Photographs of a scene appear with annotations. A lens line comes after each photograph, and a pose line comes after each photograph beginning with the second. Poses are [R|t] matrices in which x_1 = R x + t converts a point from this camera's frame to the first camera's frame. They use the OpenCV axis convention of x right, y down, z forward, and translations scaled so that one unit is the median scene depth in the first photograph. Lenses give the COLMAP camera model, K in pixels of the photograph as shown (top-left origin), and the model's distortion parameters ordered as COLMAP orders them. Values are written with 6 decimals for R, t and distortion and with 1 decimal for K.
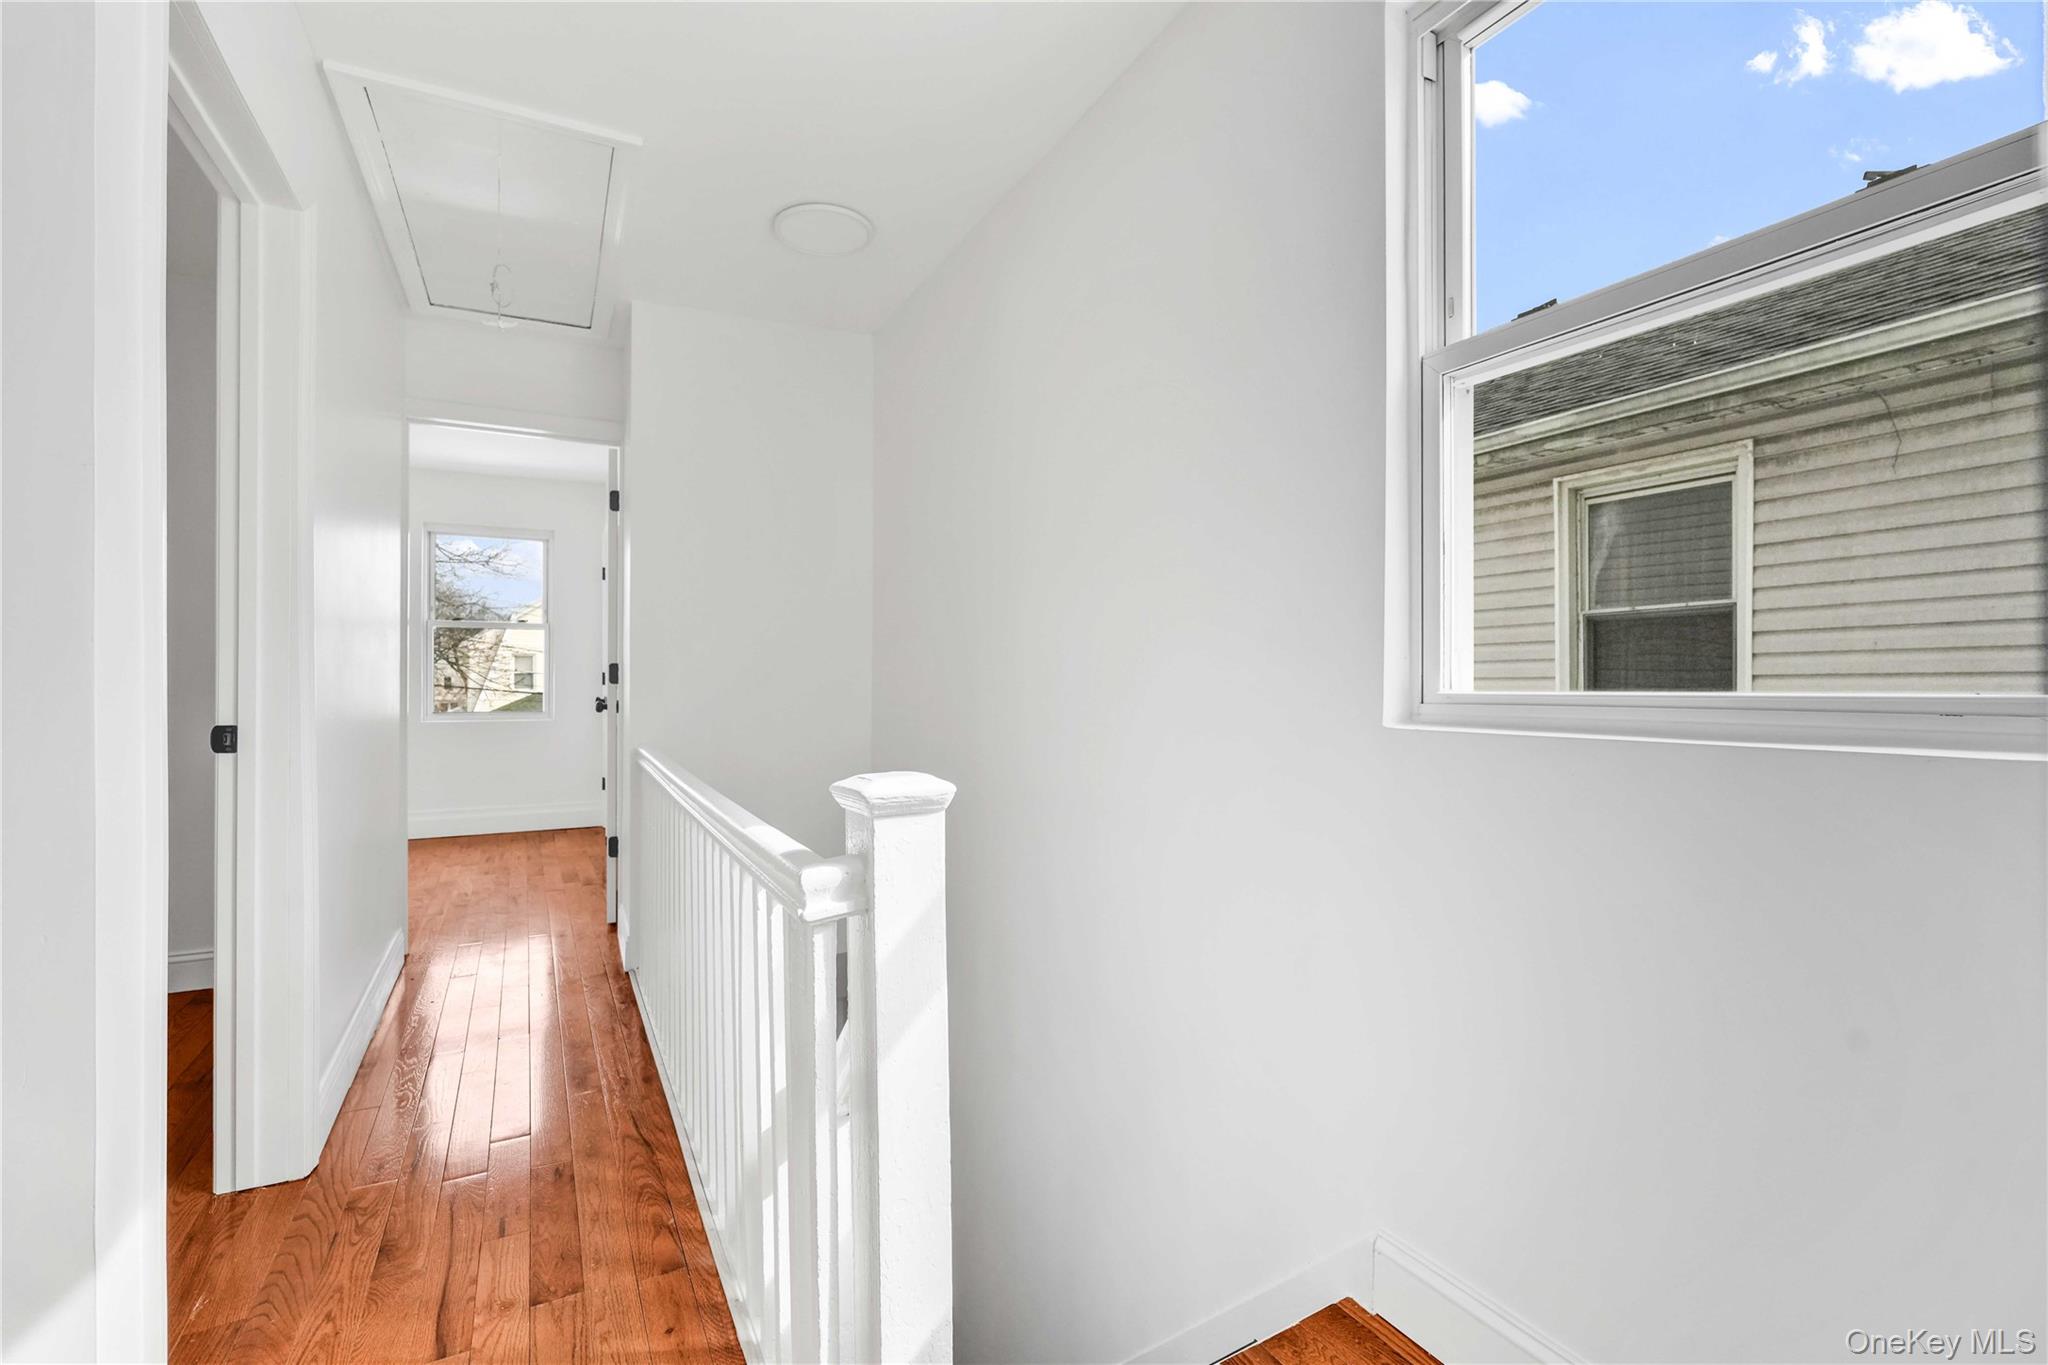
lens RADIAL K [[890.7, 0, 1026.4], [0, 890.7, 681.7], [0, 0, 1]] dist [0.008647, -0.001453]
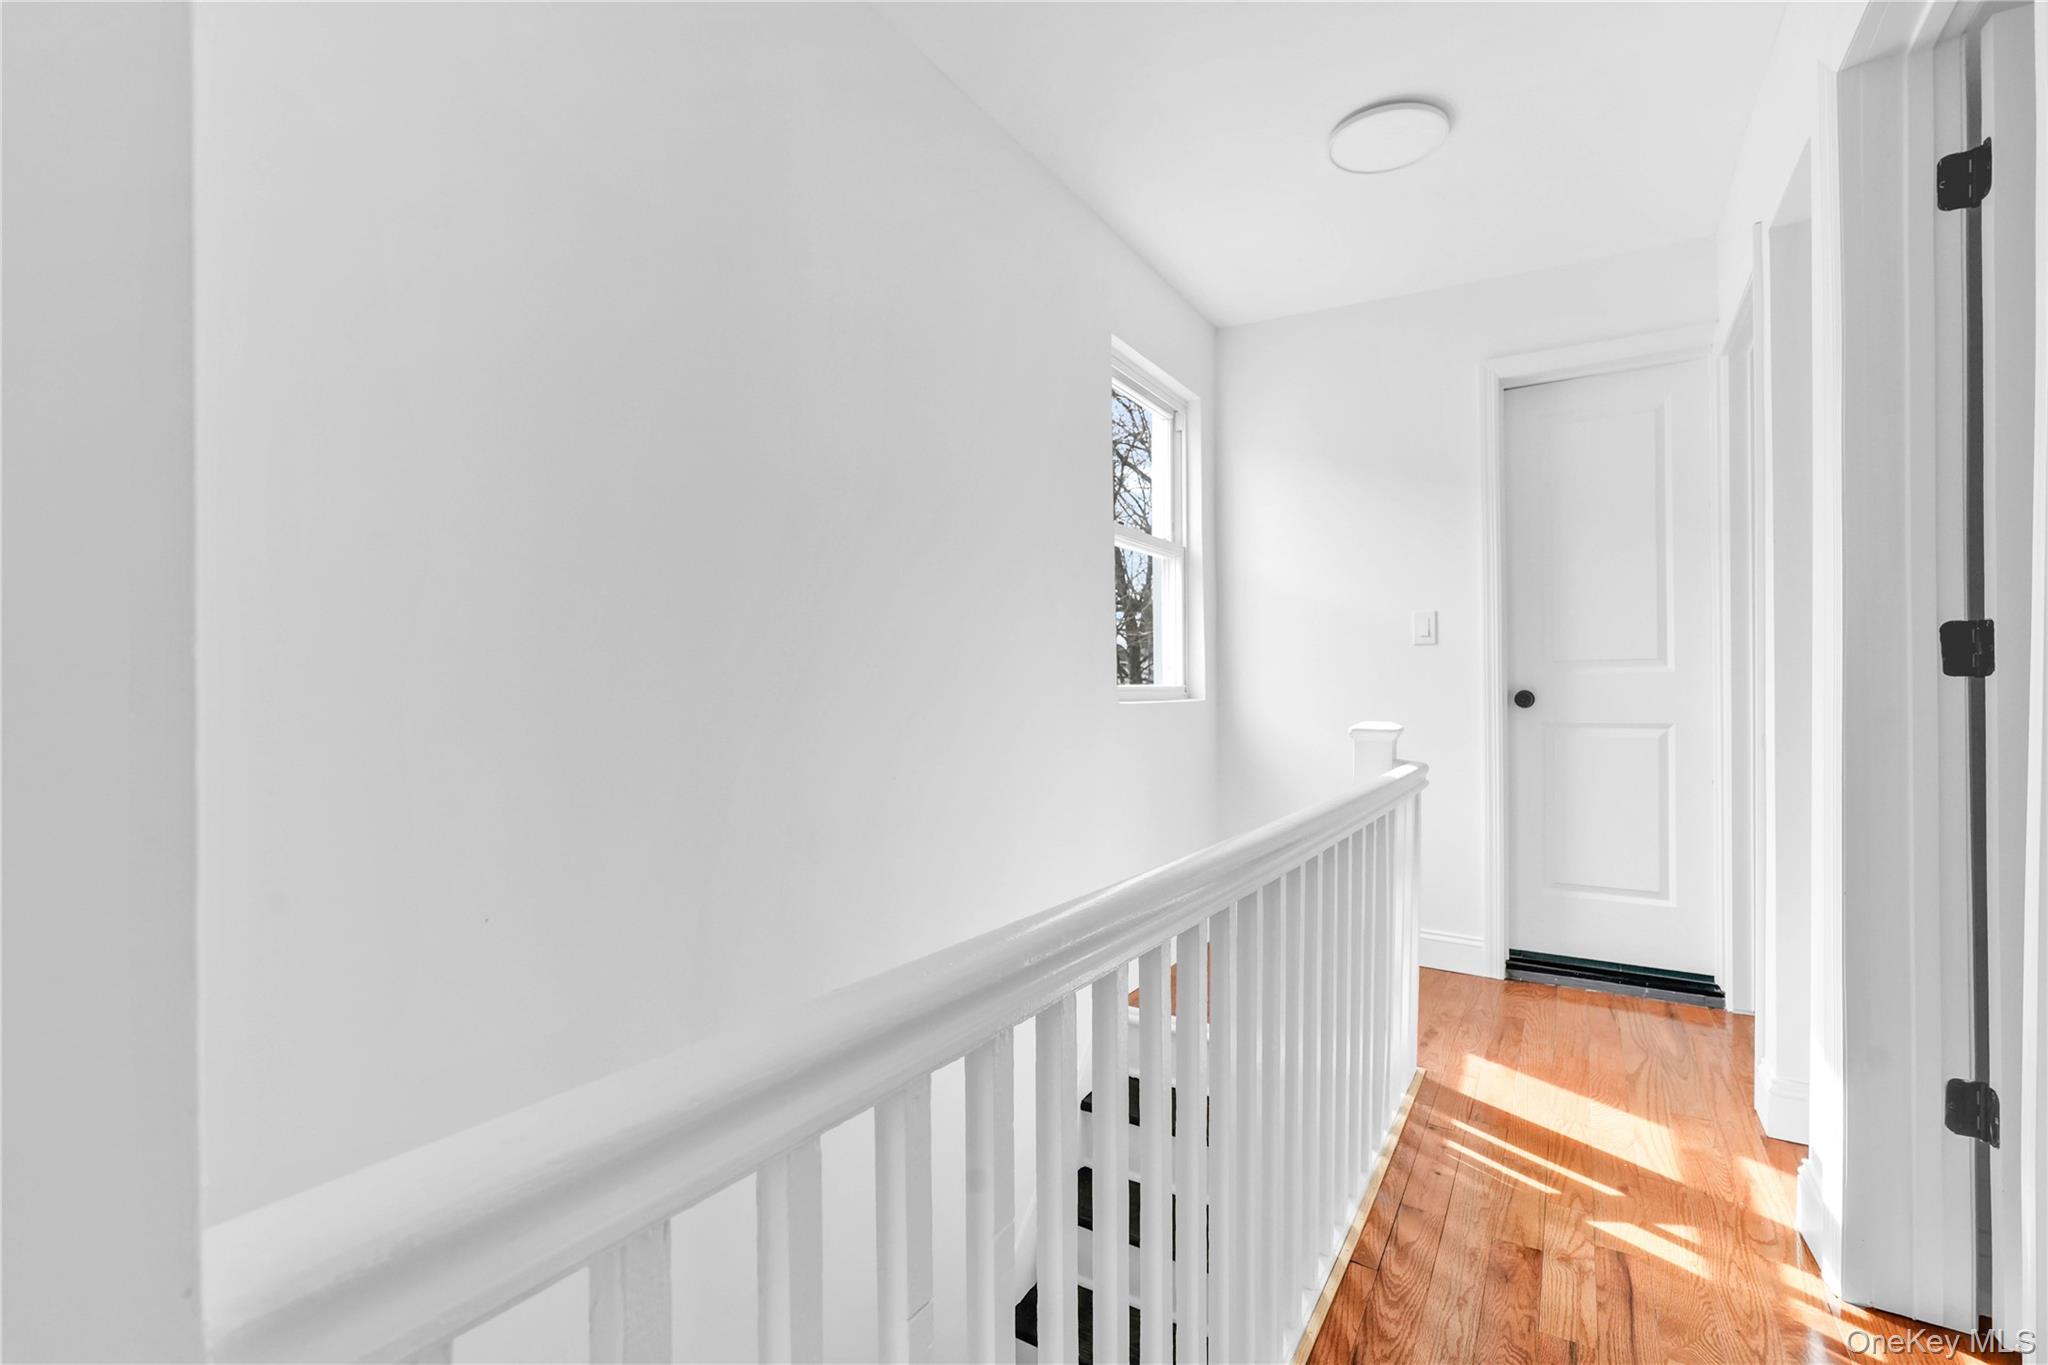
lens RADIAL K [[890.7, 0, 1027.3], [0, 890.7, 687.4], [0, 0, 1]] dist [0.008647, -0.001453]
pose [[-0.491632, 0.000404, 0.870803, -1.066272], [-0.001842, 0.999997, -0.001504, 0.018158], [-0.870801, -0.002343, -0.491630, 1.859308]]
